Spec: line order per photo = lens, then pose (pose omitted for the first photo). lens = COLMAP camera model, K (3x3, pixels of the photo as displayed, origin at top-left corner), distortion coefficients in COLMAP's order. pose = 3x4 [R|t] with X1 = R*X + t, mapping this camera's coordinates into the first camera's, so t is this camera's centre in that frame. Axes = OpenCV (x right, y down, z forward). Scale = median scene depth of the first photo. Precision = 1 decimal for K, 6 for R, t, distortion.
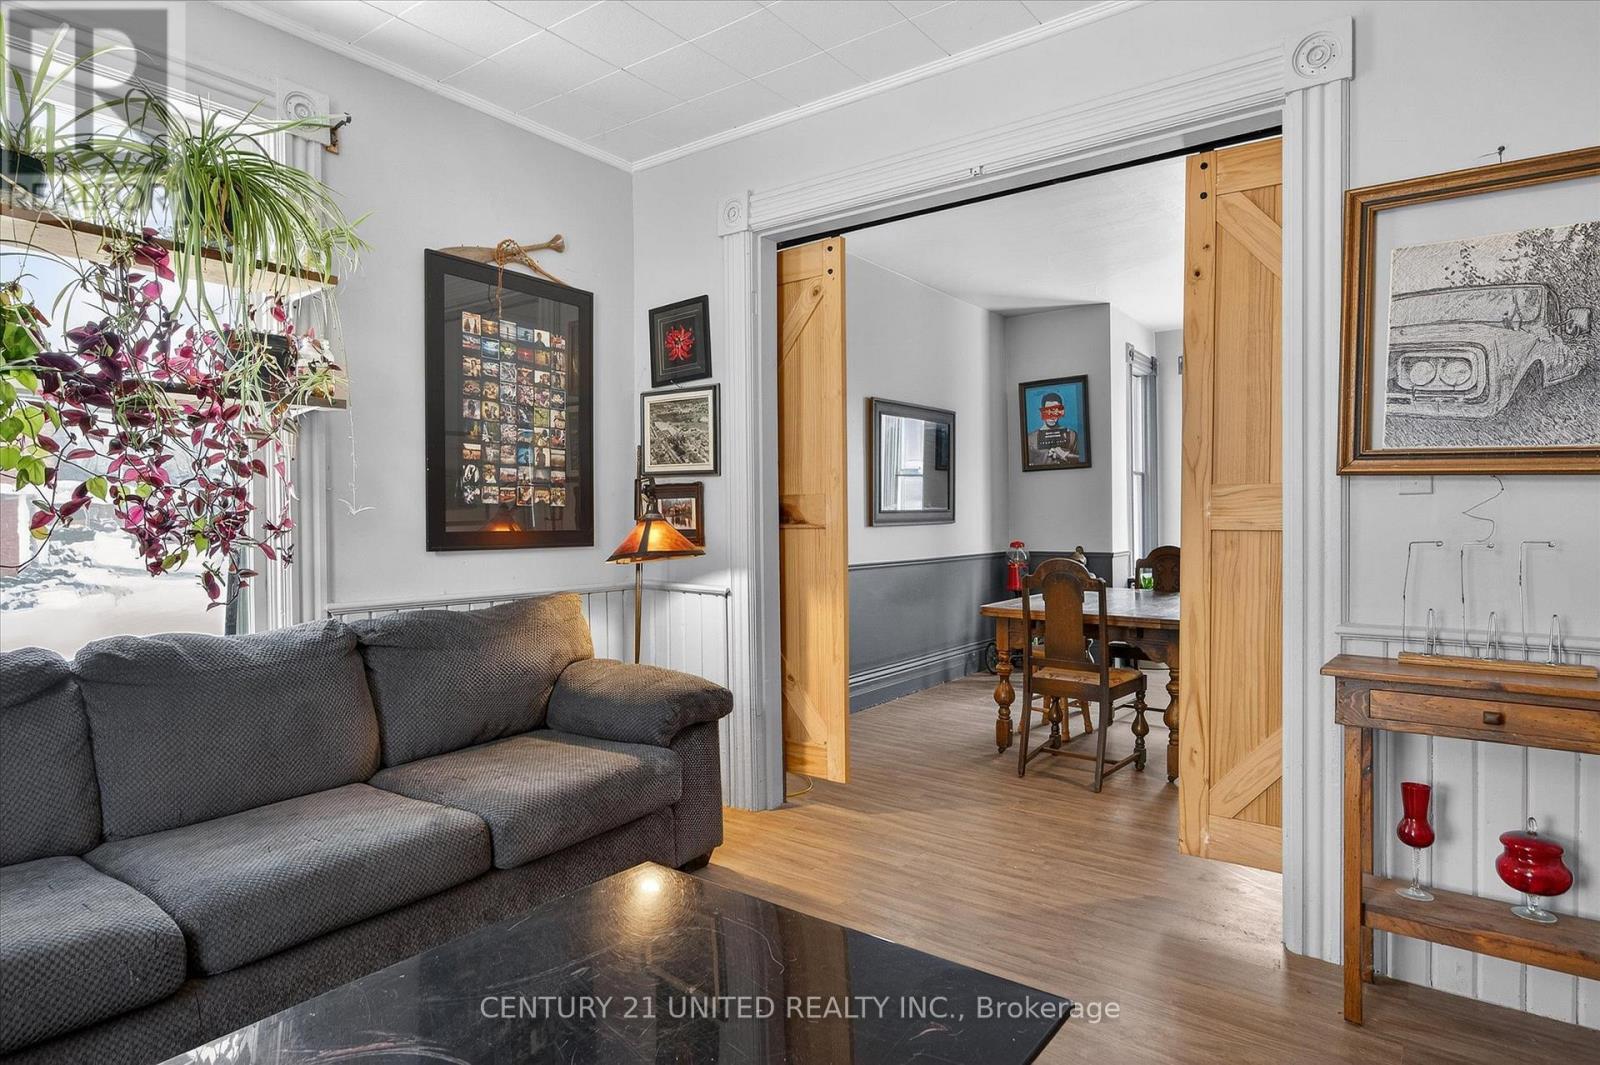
lens RADIAL K [[889.3, 0, 801.8], [0, 889.3, 525.4], [0, 0, 1]] dist [0.000892, 0.009974]
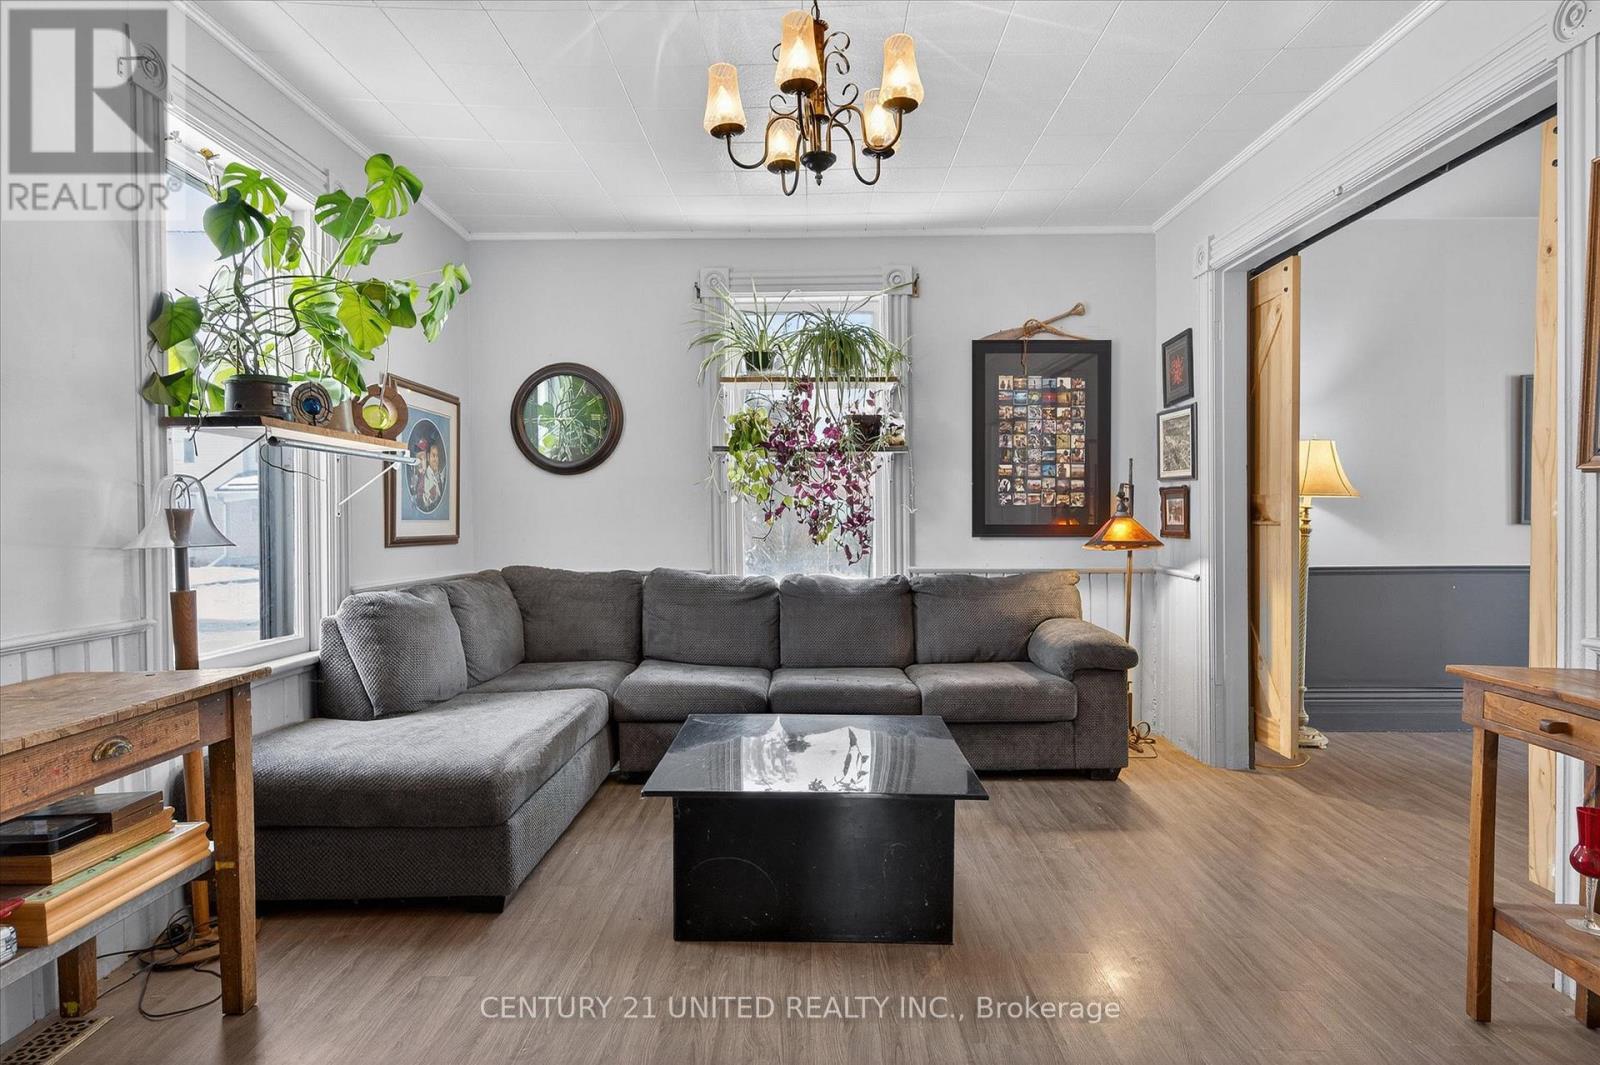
lens RADIAL K [[889.3, 0, 799.4], [0, 889.3, 525.6], [0, 0, 1]] dist [0.000892, 0.009974]
pose [[0.587799, 0.011439, -0.808926, 0.578081], [-0.004669, 0.999931, 0.010747, -0.005251], [0.808994, -0.002540, 0.587812, -0.129571]]
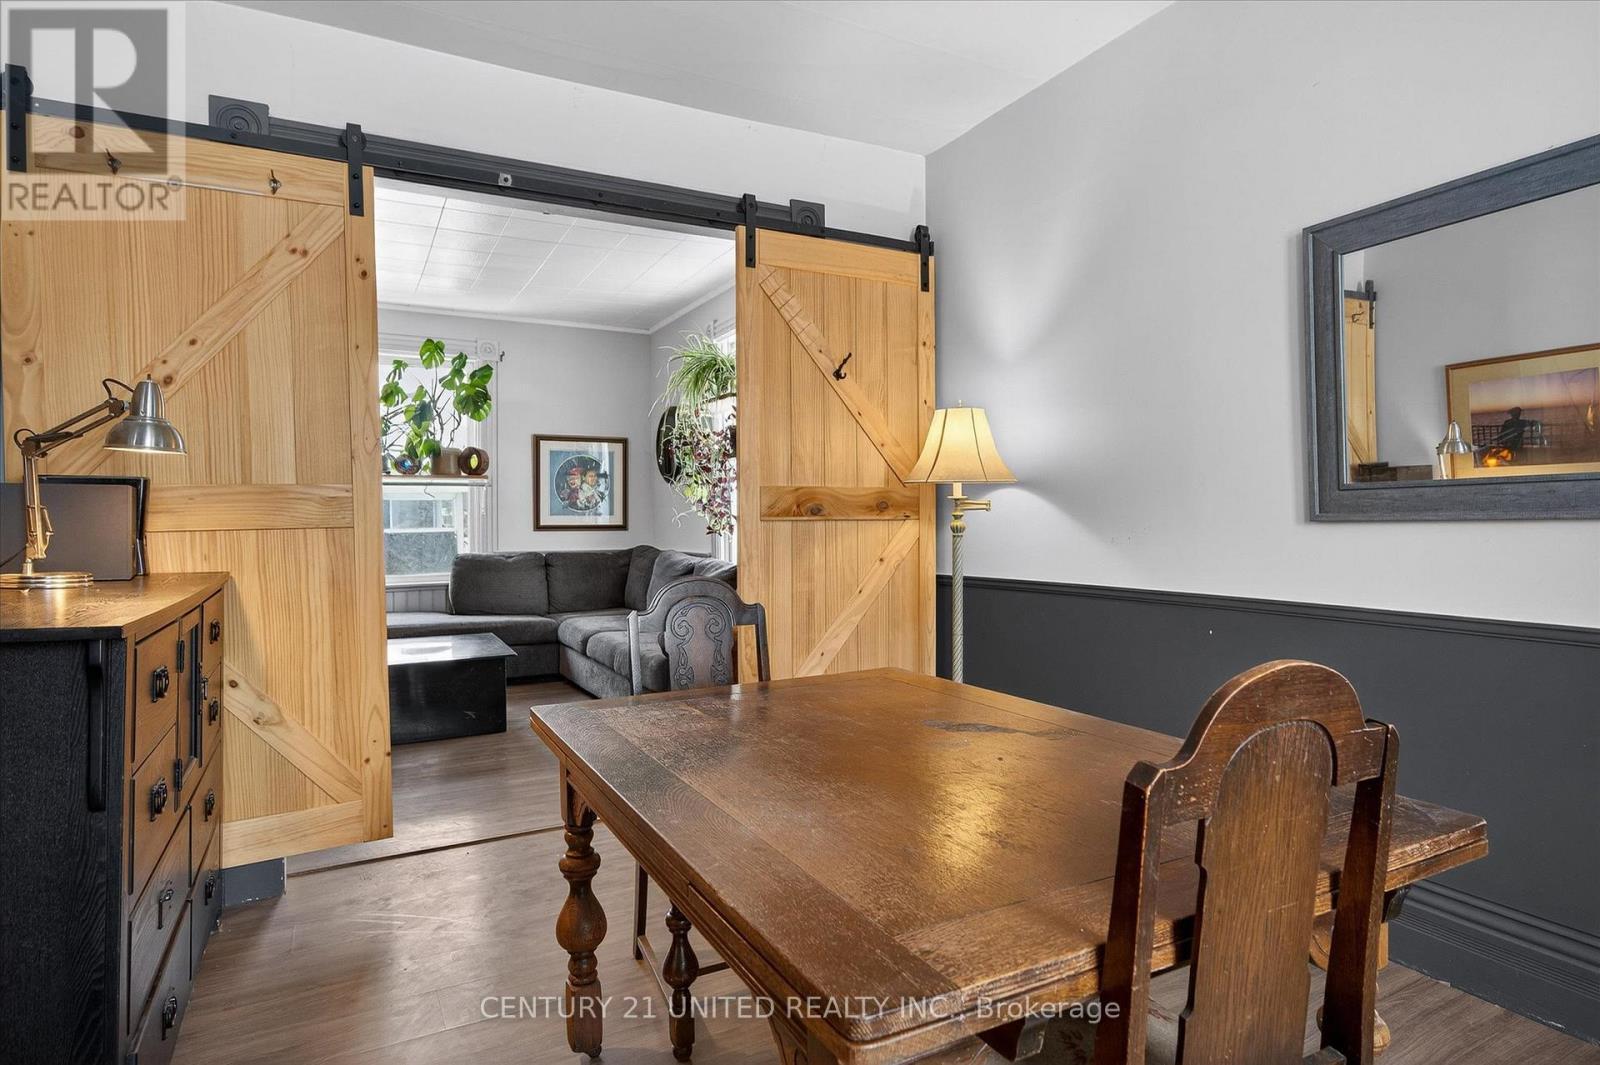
lens RADIAL K [[889.3, 0, 800.0], [0, 889.3, 522.7], [0, 0, 1]] dist [0.000892, 0.009974]
pose [[-0.433155, 0.018302, -0.901134, 0.927281], [0.006518, 0.999831, 0.017173, -0.012385], [0.901296, 0.001565, -0.433201, 1.511648]]
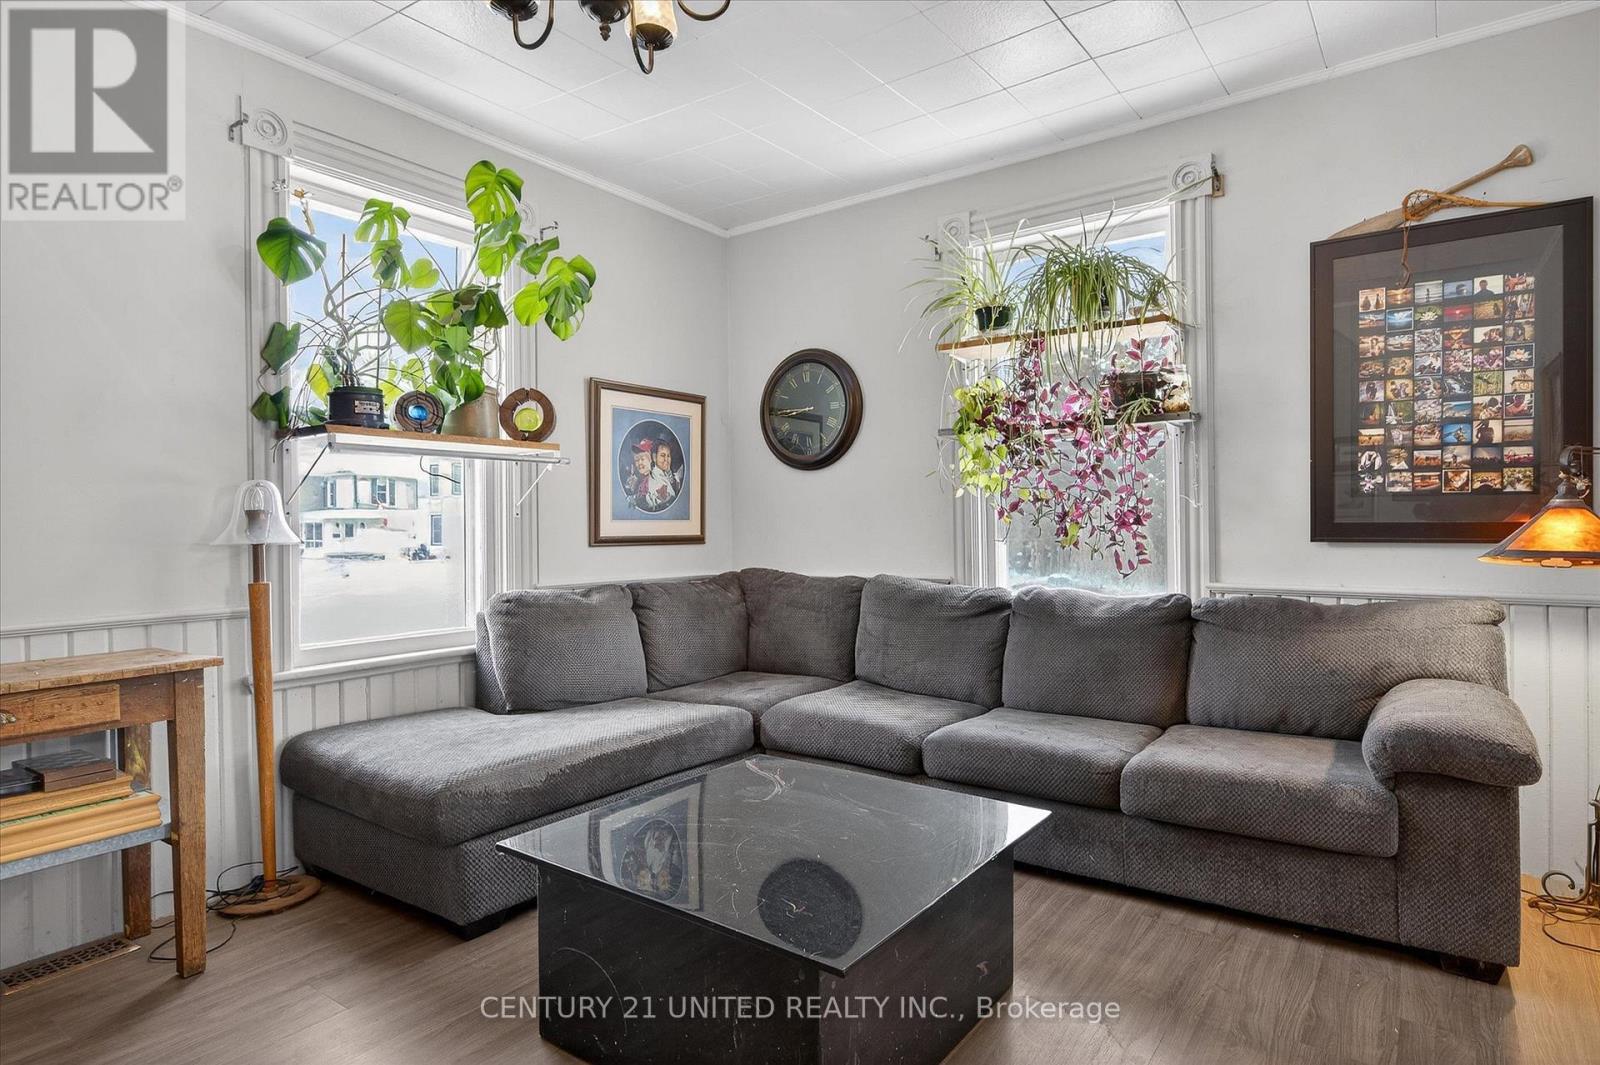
lens RADIAL K [[889.3, 0, 801.9], [0, 889.3, 523.1], [0, 0, 1]] dist [0.000892, 0.009974]
pose [[0.011500, 0.006705, -0.999911, 0.524621], [0.003316, 0.999972, 0.006744, -0.000711], [0.999928, -0.003393, 0.011477, 0.363559]]
